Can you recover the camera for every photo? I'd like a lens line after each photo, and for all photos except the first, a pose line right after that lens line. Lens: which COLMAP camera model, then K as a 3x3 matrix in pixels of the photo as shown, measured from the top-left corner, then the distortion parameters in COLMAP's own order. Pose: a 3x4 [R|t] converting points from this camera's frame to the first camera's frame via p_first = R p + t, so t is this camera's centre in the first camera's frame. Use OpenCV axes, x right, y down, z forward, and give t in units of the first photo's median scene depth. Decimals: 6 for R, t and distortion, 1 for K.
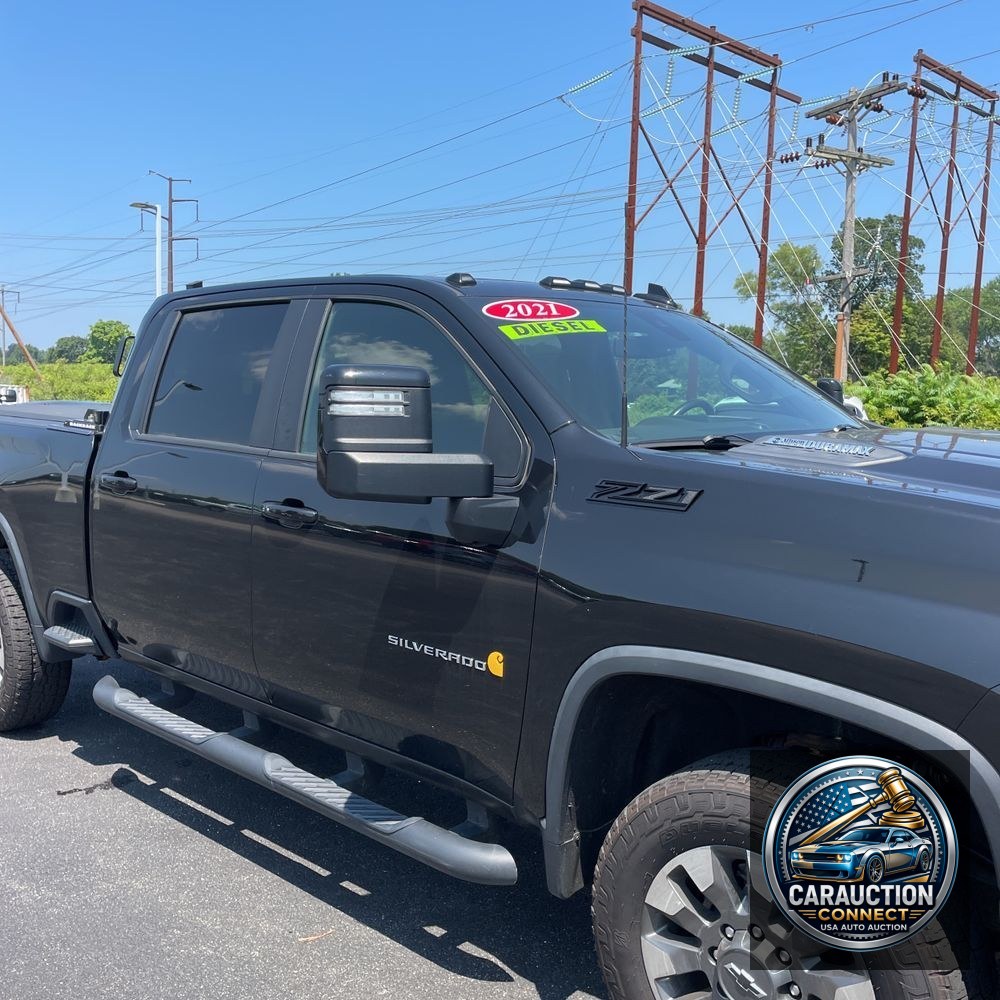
lens RADIAL K [[1012.7, 0, 513.7], [0, 1012.7, 522.5], [0, 0, 1]] dist [0.098199, -0.132384]
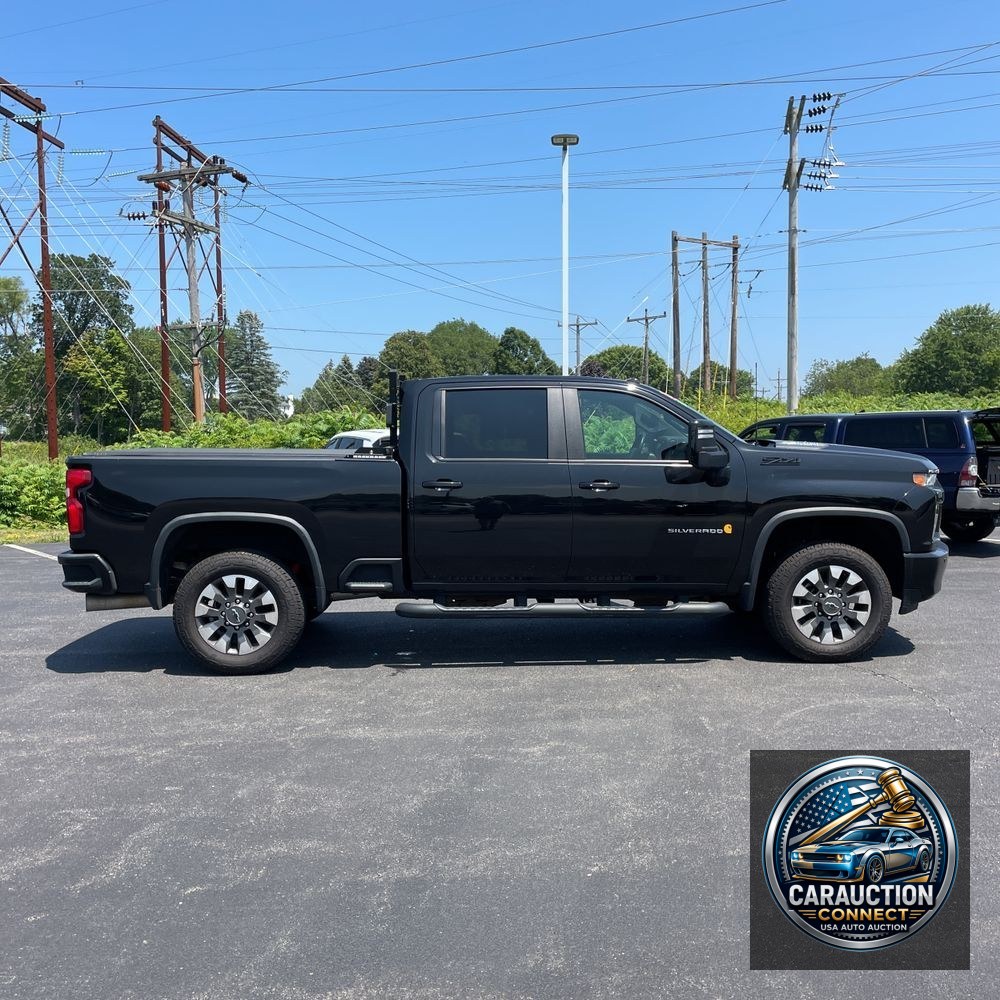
lens RADIAL K [[1012.7, 0, 513.7], [0, 1012.7, 522.5], [0, 0, 1]] dist [0.098199, -0.132384]
pose [[0.726490, -0.085594, 0.681826, -1.523331], [0.107917, 0.994111, 0.009811, 0.023122], [-0.678651, 0.066453, 0.731449, -0.397251]]
